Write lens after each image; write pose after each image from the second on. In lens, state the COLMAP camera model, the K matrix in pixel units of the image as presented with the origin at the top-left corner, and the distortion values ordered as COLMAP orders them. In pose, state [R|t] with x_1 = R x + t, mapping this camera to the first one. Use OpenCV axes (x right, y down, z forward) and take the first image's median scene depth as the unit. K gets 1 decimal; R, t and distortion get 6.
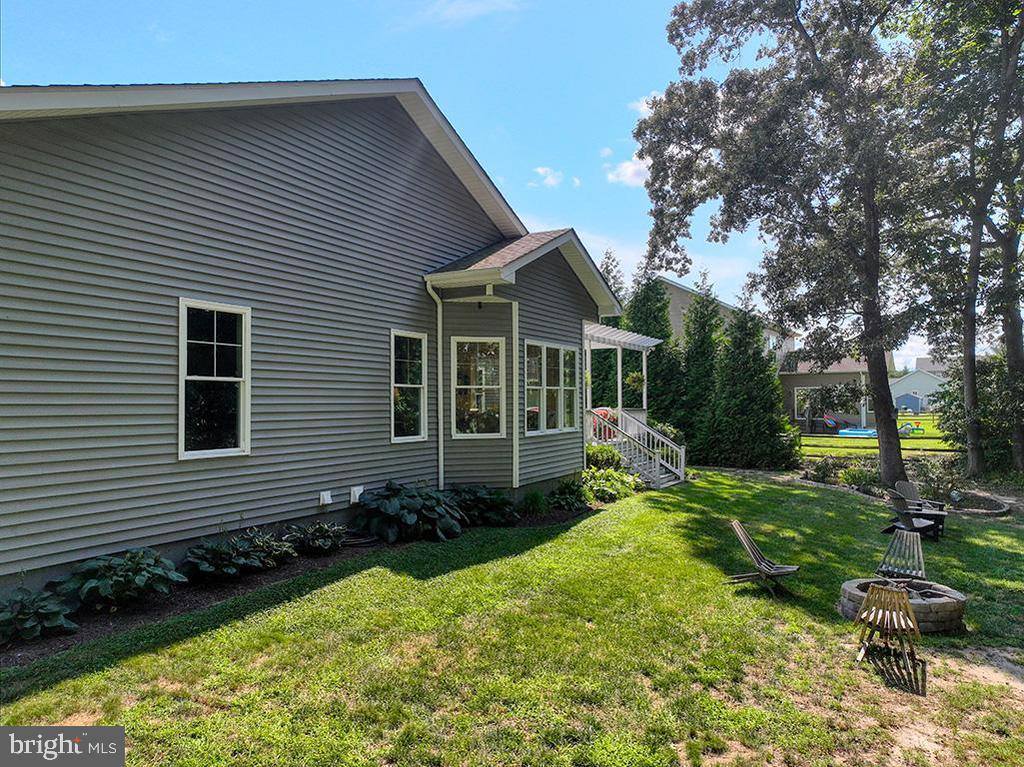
lens RADIAL K [[708.0, 0, 511.3], [0, 708.0, 382.2], [0, 0, 1]] dist [0.005620, 0.011216]
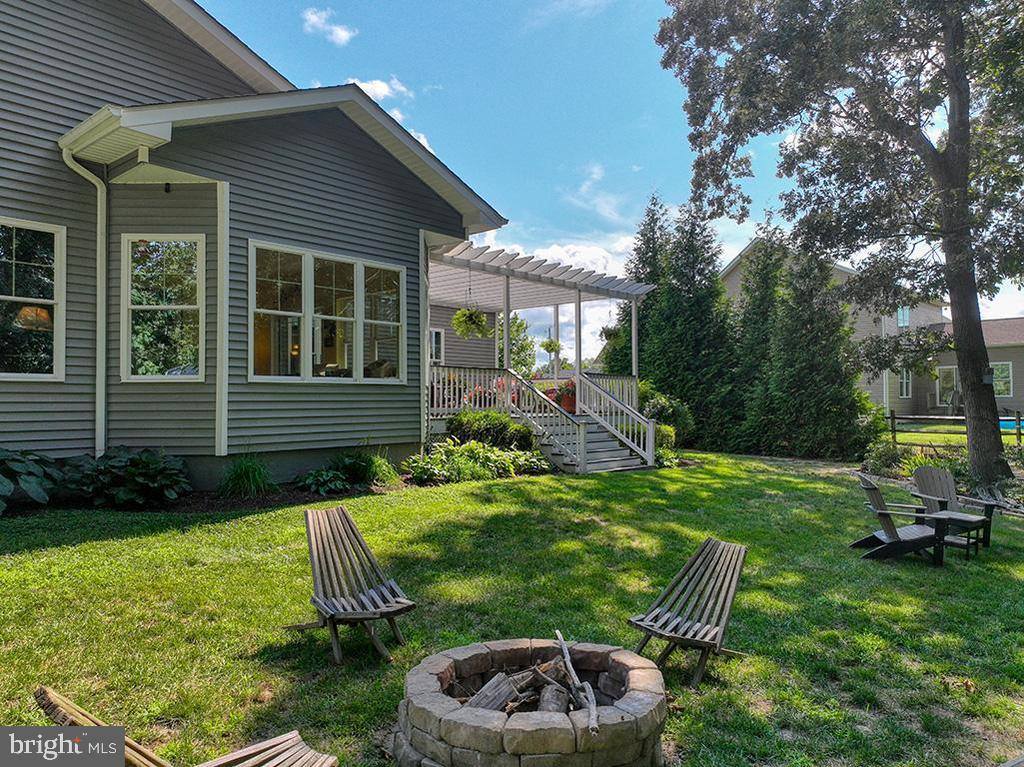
lens RADIAL K [[708.0, 0, 511.5], [0, 708.0, 387.9], [0, 0, 1]] dist [0.005620, 0.011216]
pose [[0.975055, -0.005692, -0.221890, 0.295050], [0.007813, 0.999932, 0.008681, 0.055410], [0.221825, -0.010198, 0.975033, 0.277813]]
